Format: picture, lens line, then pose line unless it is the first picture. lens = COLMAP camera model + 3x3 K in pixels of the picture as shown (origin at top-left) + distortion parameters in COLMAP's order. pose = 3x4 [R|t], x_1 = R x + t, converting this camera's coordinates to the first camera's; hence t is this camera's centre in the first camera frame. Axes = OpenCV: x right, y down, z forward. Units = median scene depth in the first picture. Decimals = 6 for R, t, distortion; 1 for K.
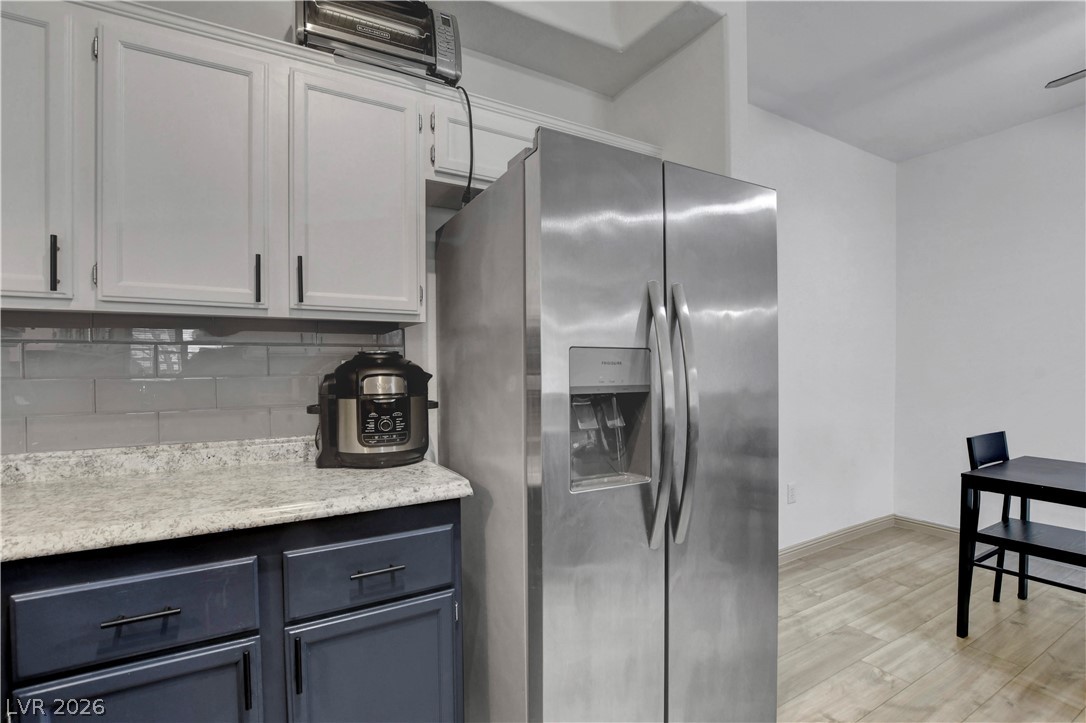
lens RADIAL K [[495.6, 0, 541.2], [0, 495.6, 357.0], [0, 0, 1]] dist [-0.027985, 0.000738]
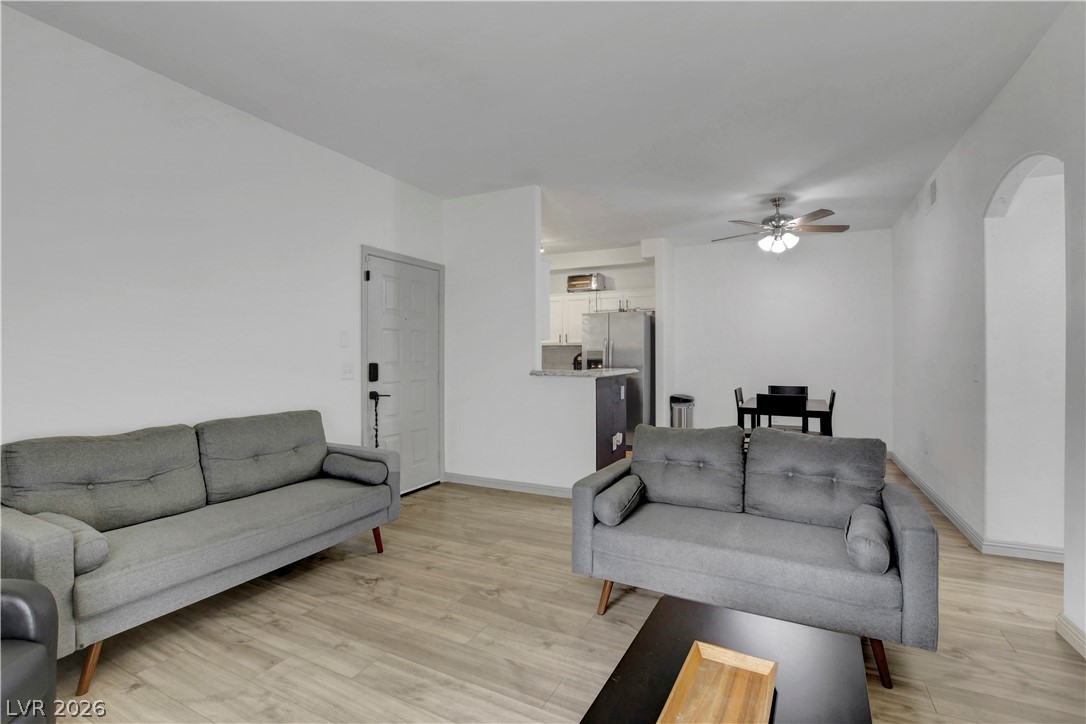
lens RADIAL K [[501.2, 0, 544.2], [0, 501.2, 358.5], [0, 0, 1]] dist [-0.042834, 0.008456]
pose [[0.558295, 0.007758, -0.829606, 3.123369], [0.004923, 0.999908, 0.012663, -0.010483], [0.829628, -0.011154, 0.558205, -1.775981]]
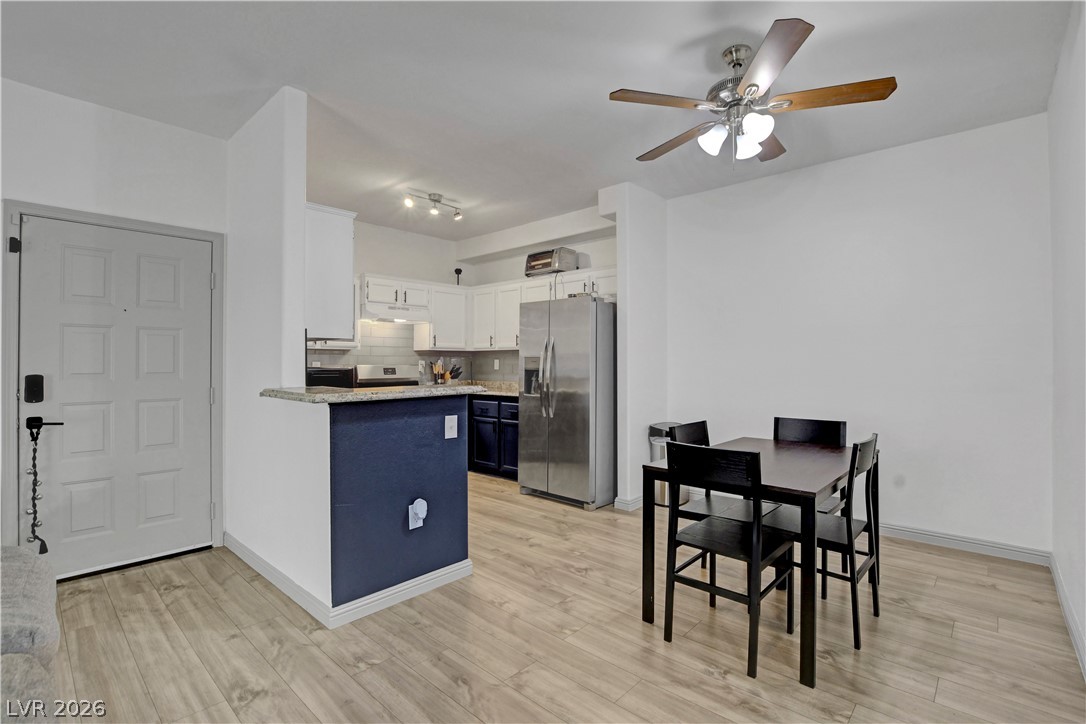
lens RADIAL K [[501.2, 0, 544.2], [0, 501.2, 358.5], [0, 0, 1]] dist [-0.042834, 0.008456]
pose [[0.309738, -0.007246, -0.950794, 2.680744], [0.008439, 0.999953, -0.004872, 0.006531], [0.950784, -0.006515, 0.309785, -0.046738]]
